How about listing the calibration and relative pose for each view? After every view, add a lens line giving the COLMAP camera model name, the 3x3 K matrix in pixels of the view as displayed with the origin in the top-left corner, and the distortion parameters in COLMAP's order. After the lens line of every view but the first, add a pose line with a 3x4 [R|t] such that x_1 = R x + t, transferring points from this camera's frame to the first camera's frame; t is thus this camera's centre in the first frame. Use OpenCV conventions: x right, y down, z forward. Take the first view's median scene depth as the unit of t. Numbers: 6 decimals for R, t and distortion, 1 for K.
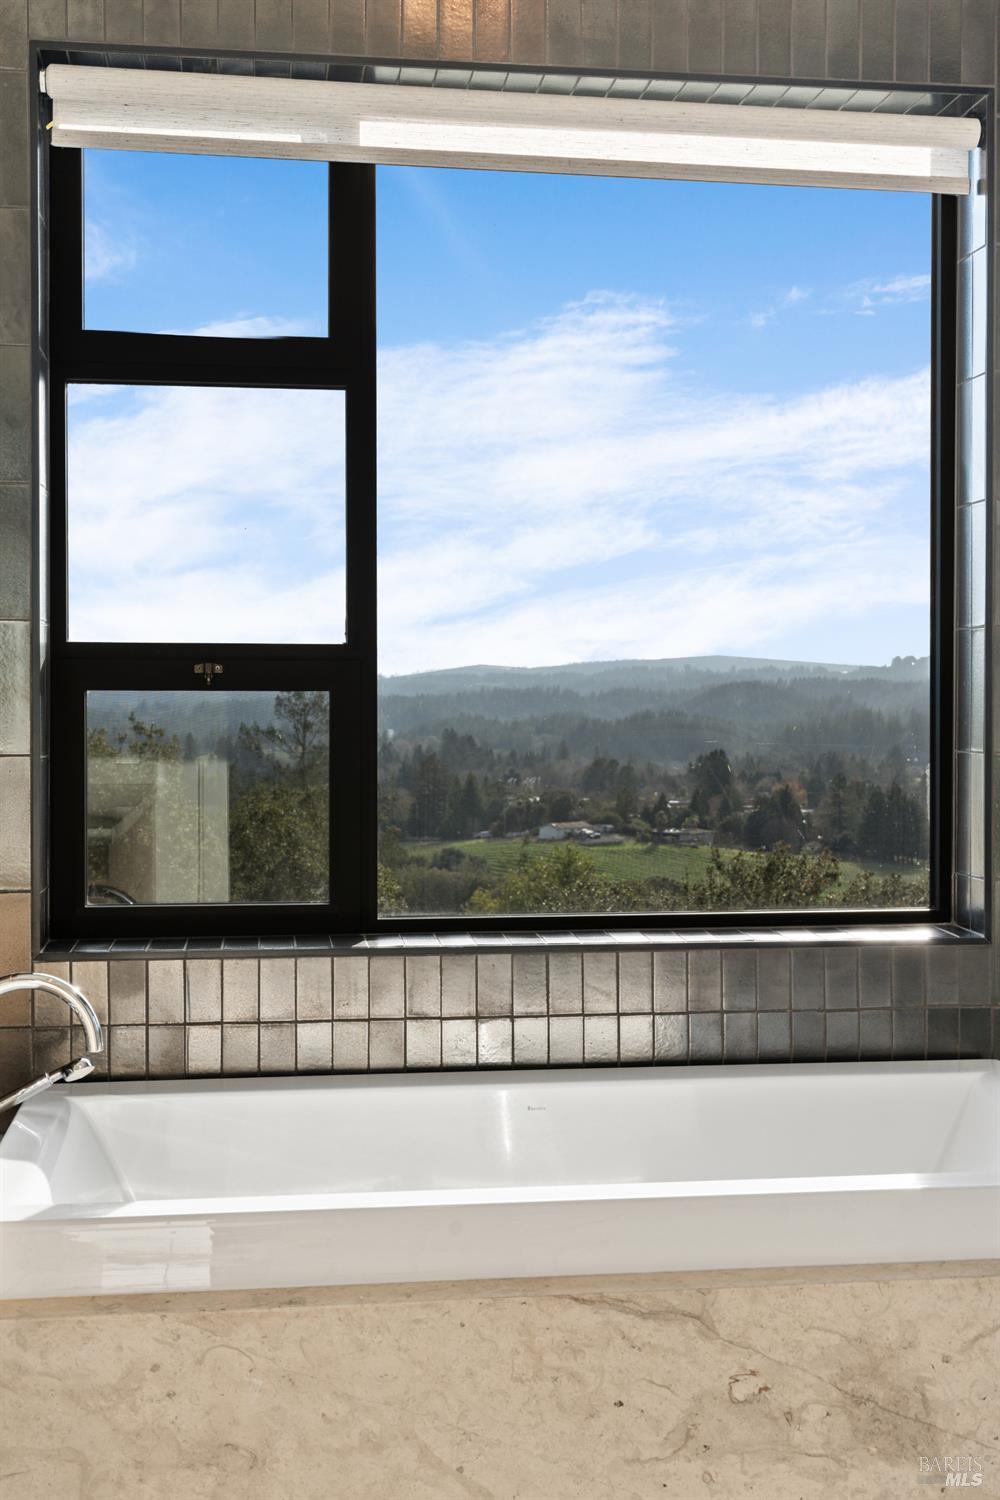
lens RADIAL K [[1826.5, 0, 500.0], [0, 1826.5, 750.0], [0, 0, 1]] dist [-0.003950, -0.004192]
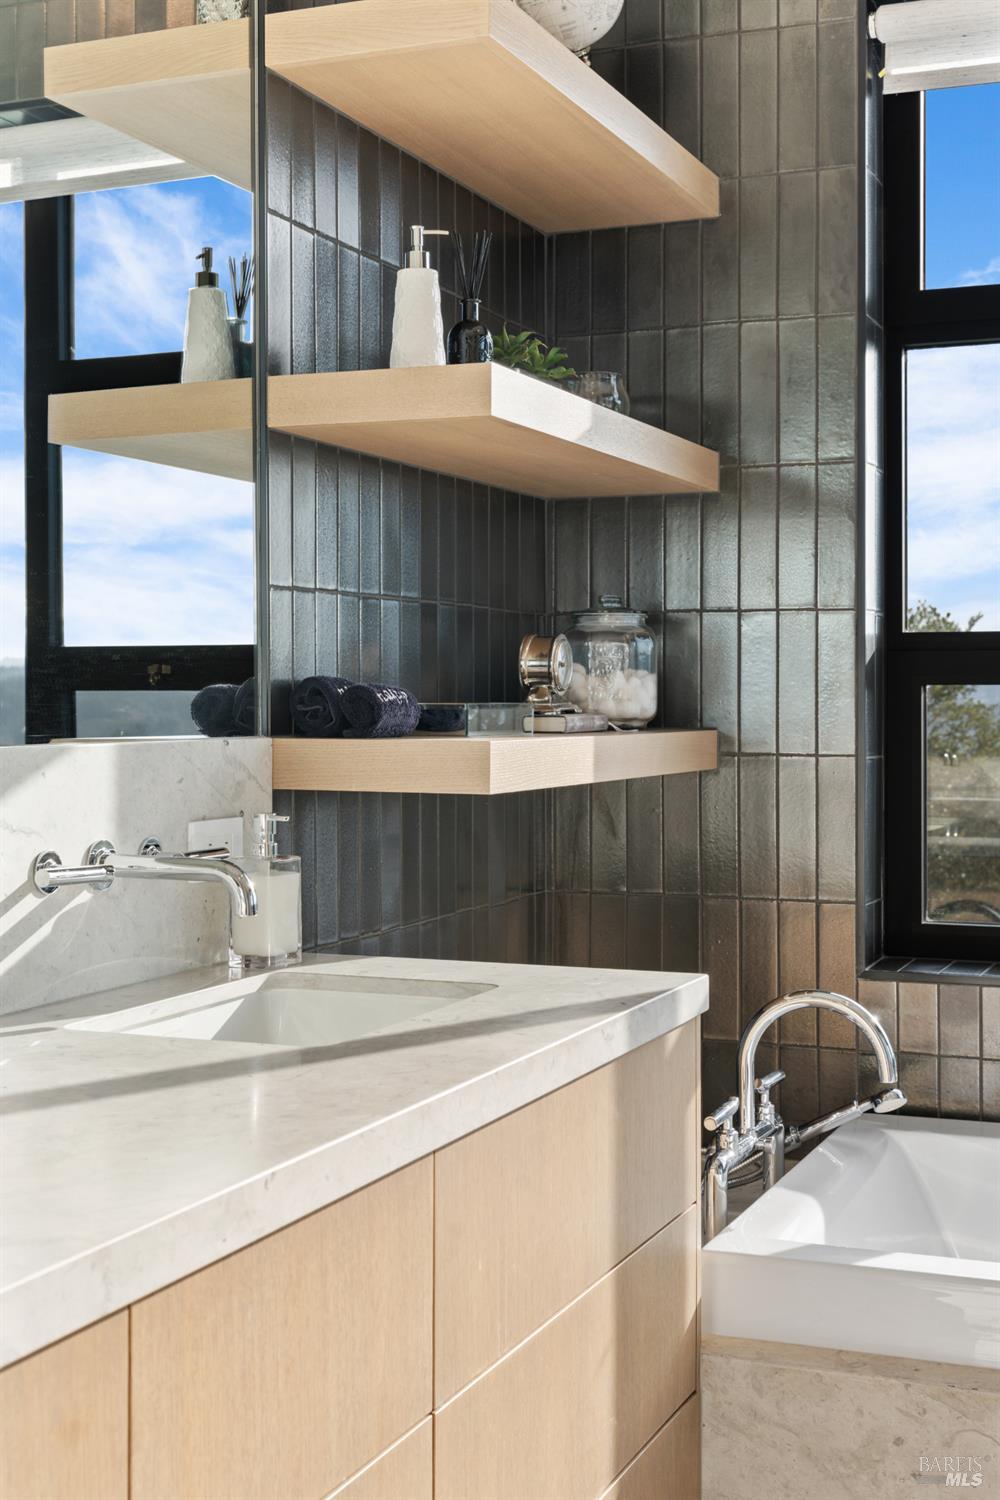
lens RADIAL K [[1988.7, 0, 500.3], [0, 1988.7, 728.7], [0, 0, 1]] dist [-0.000576, 0.030910]
pose [[0.861433, 0.005336, -0.507843, 0.127869], [-0.010439, 0.999920, -0.007200, -0.002075], [0.507763, 0.011504, 0.861420, 0.051634]]
